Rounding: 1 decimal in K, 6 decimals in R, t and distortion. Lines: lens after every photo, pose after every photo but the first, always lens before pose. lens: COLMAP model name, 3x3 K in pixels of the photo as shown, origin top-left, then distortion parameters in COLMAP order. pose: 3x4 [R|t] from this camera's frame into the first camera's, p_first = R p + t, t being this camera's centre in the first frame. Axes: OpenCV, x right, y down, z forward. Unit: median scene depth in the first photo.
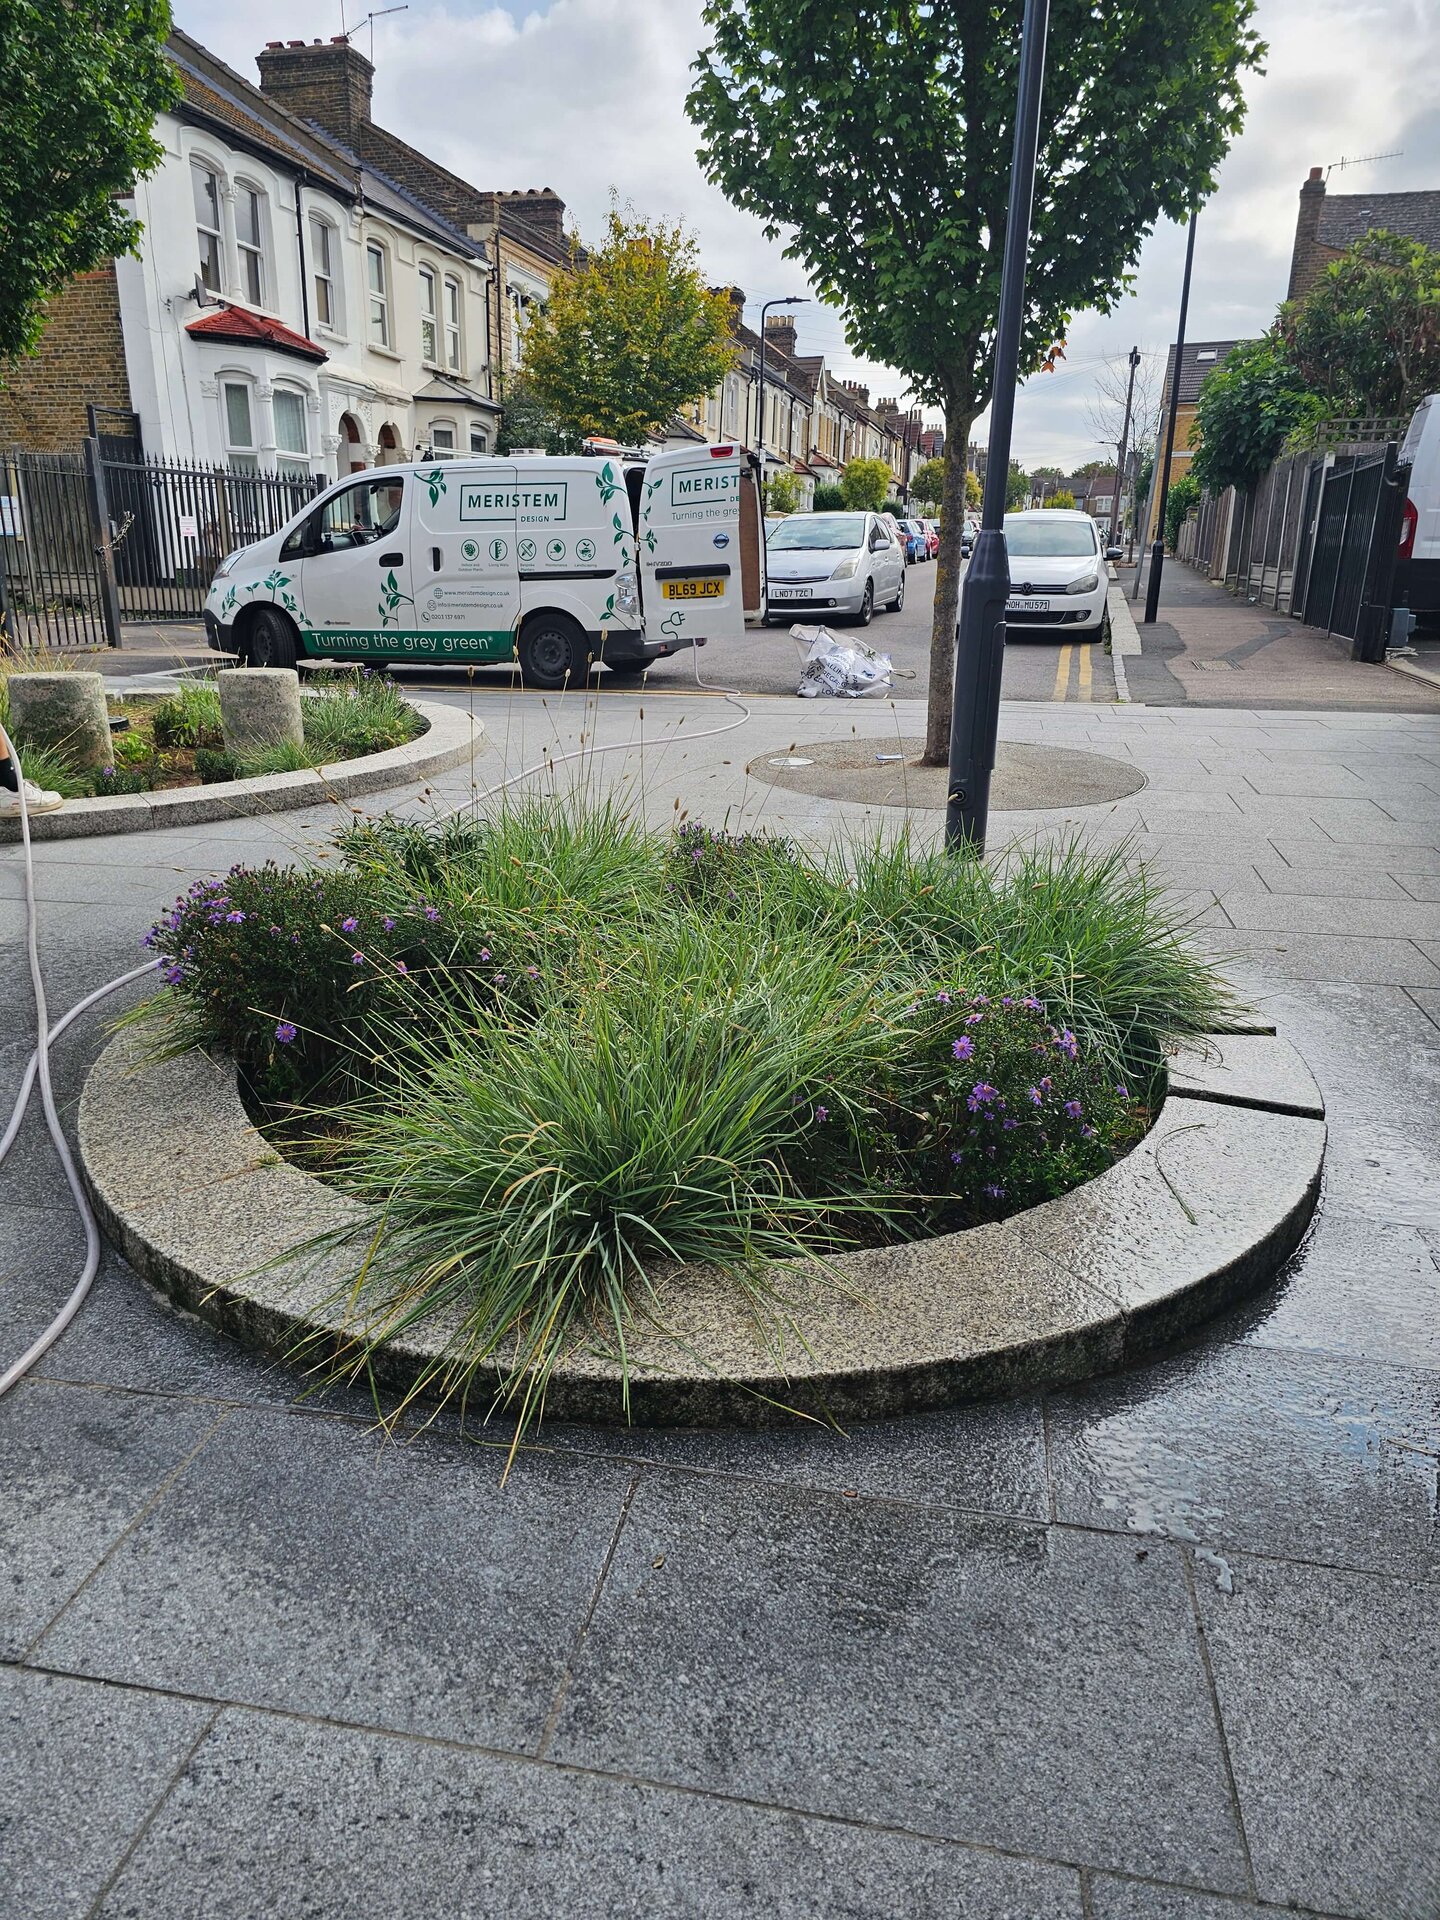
lens RADIAL K [[1322.4, 0, 720.0], [0, 1322.4, 960.0], [0, 0, 1]] dist [0.062113, -0.052079]
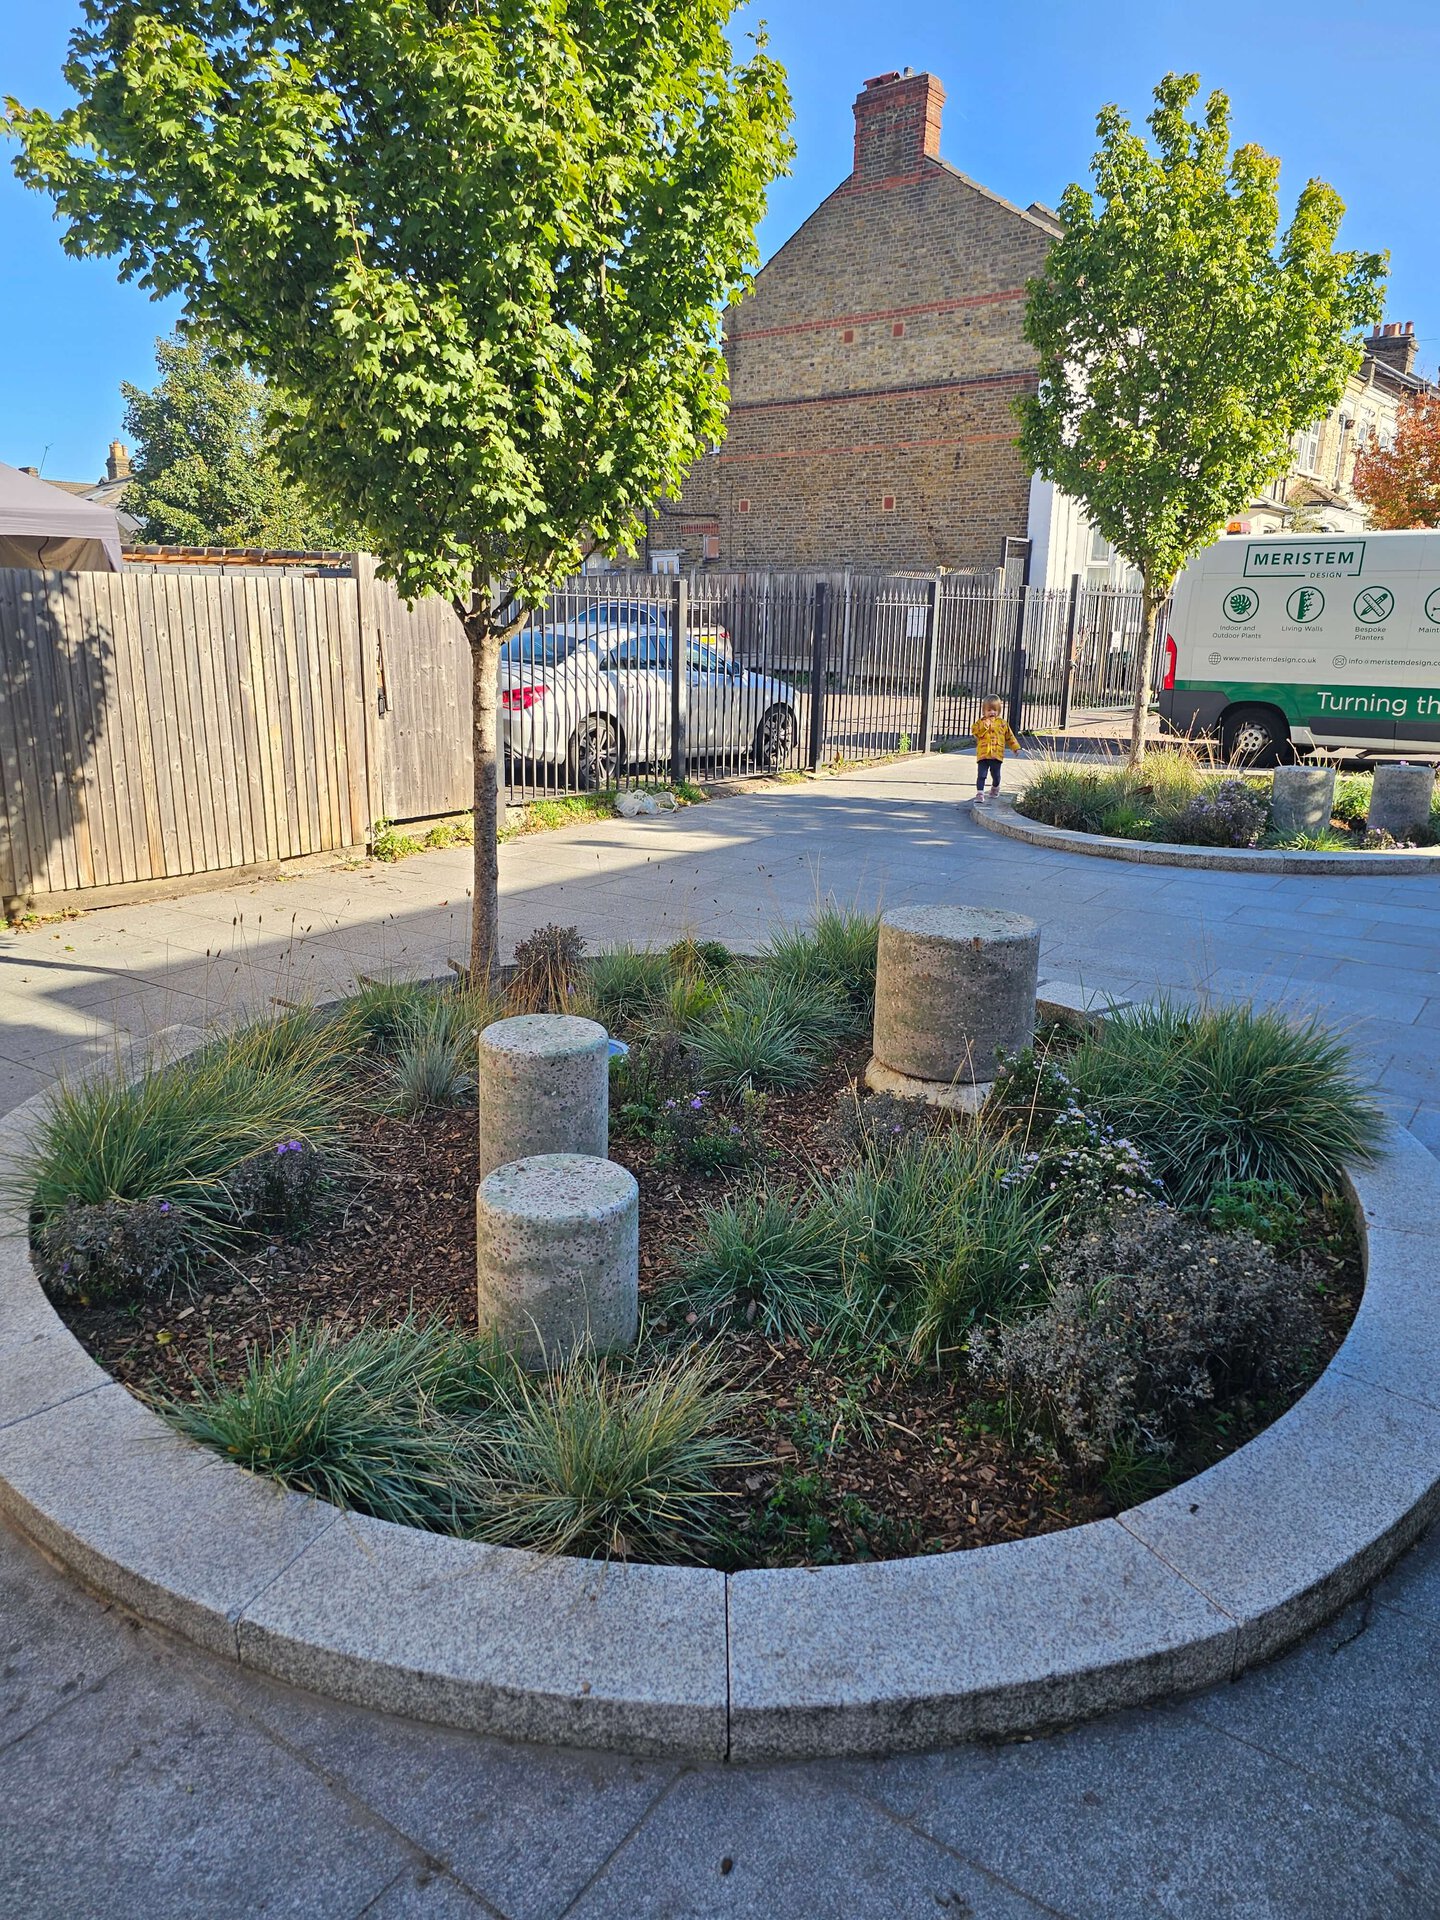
lens RADIAL K [[1322.4, 0, 720.0], [0, 1322.4, 960.0], [0, 0, 1]] dist [0.062113, -0.052079]
pose [[0.911191, 0.104615, -0.398482, -0.151268], [-0.123061, 0.992179, -0.020918, 0.040526], [0.393177, 0.068098, 0.916938, -0.212992]]
